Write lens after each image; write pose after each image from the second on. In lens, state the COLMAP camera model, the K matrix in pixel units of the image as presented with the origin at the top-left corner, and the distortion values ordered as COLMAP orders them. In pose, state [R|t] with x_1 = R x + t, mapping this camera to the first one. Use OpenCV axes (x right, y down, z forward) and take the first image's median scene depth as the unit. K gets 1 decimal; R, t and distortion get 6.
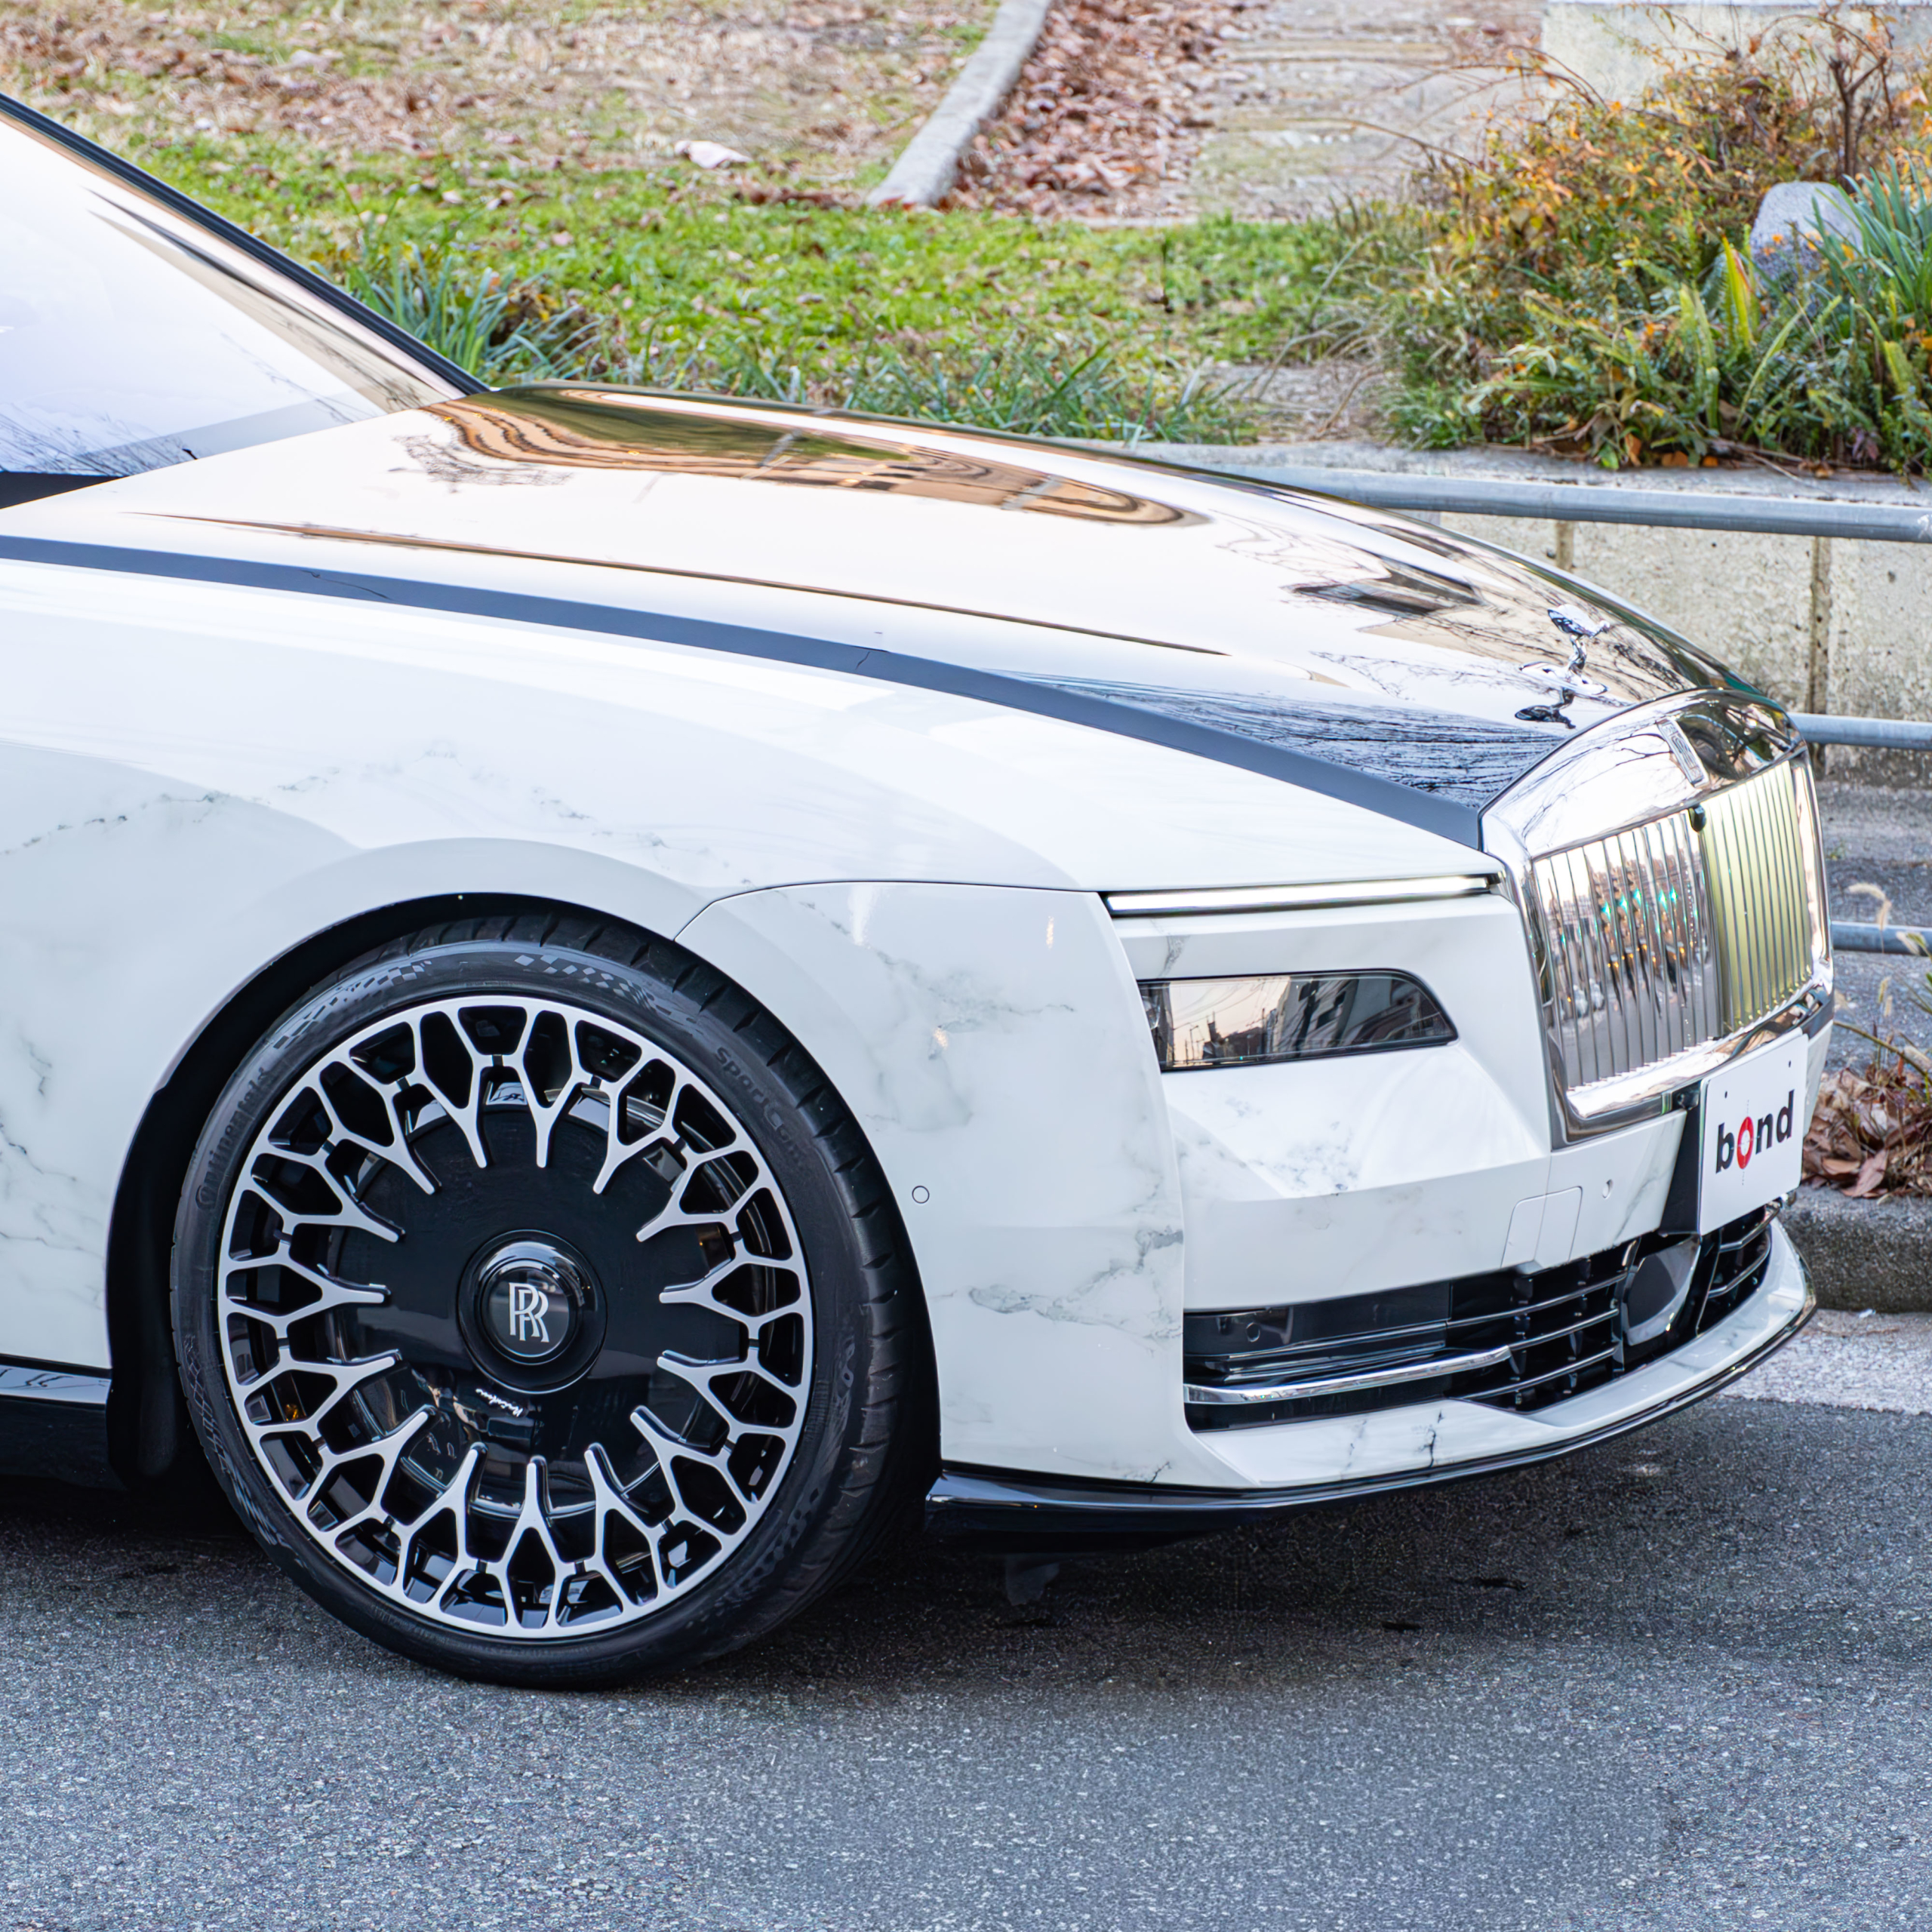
lens RADIAL K [[11140.4, 0, 966.0], [0, 11140.4, 966.0], [0, 0, 1]] dist [0.025215, -0.876716]
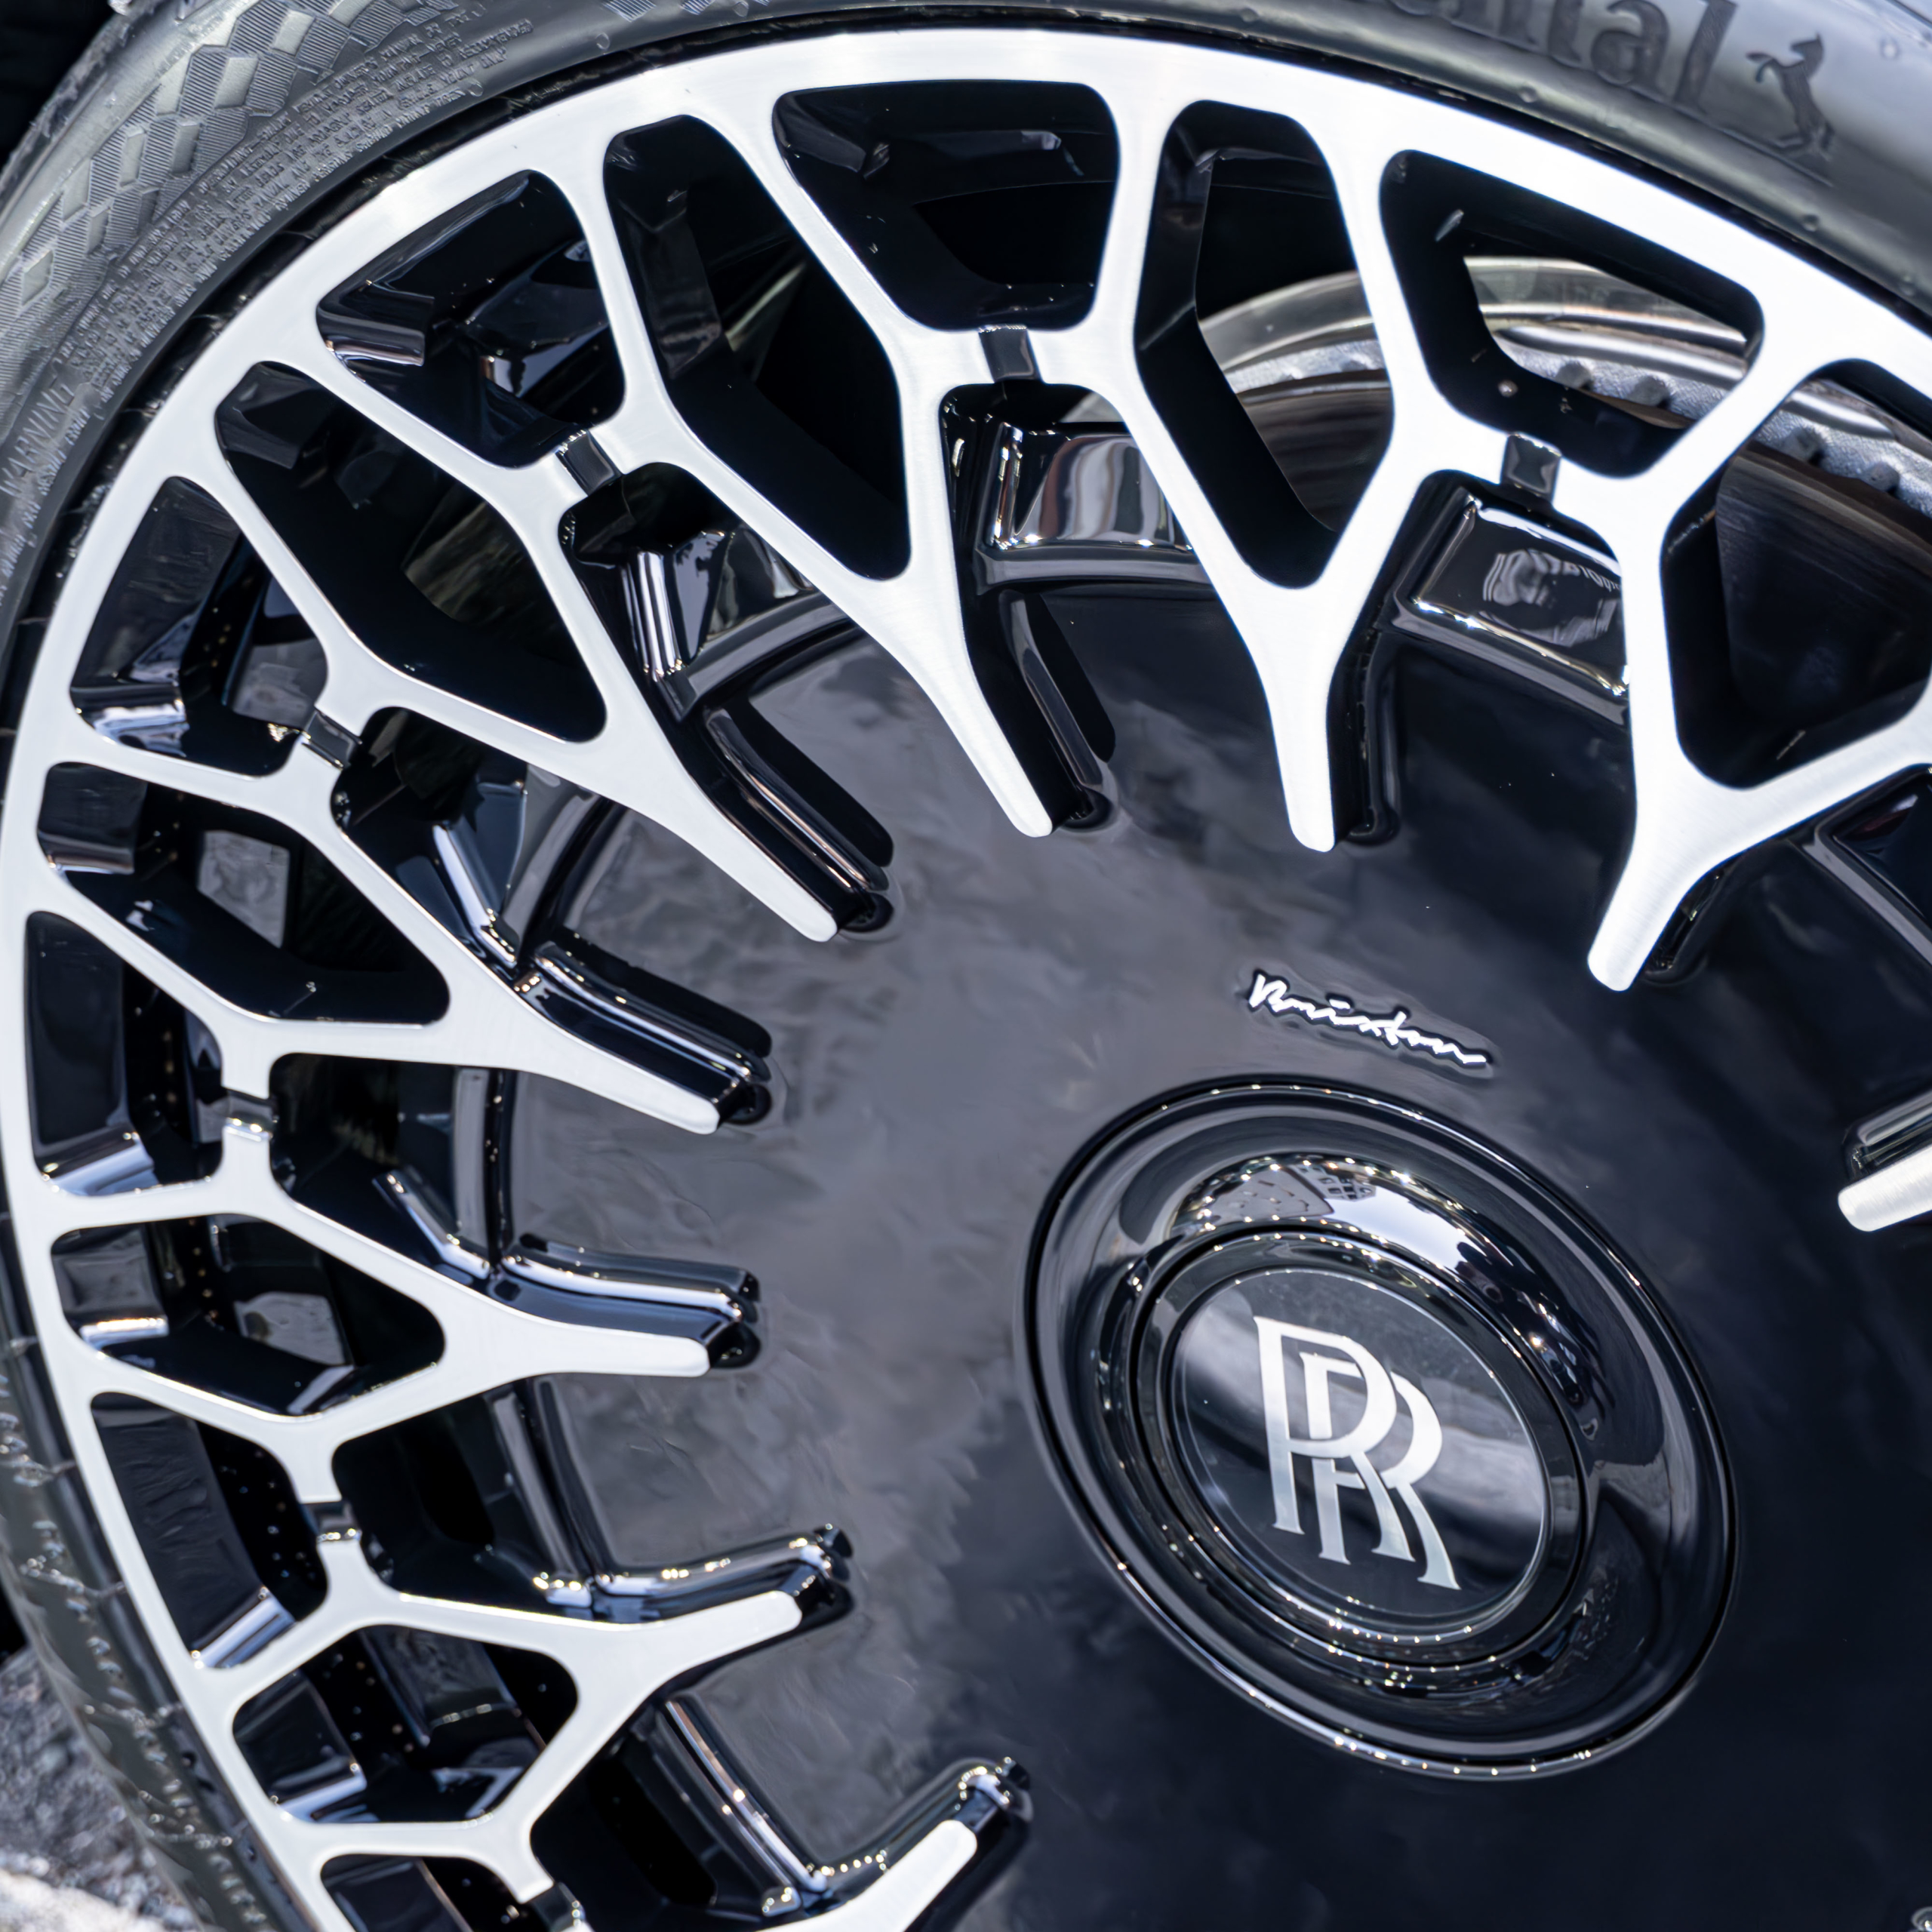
lens RADIAL K [[6185.4, 0, 966.0], [0, 6185.4, 966.0], [0, 0, 1]] dist [0.059084, 2.318441]
pose [[0.974109, -0.070815, -0.214702, -0.021017], [0.137062, 0.940231, 0.311738, -0.014380], [0.179793, -0.333094, 0.925593, 0.895431]]
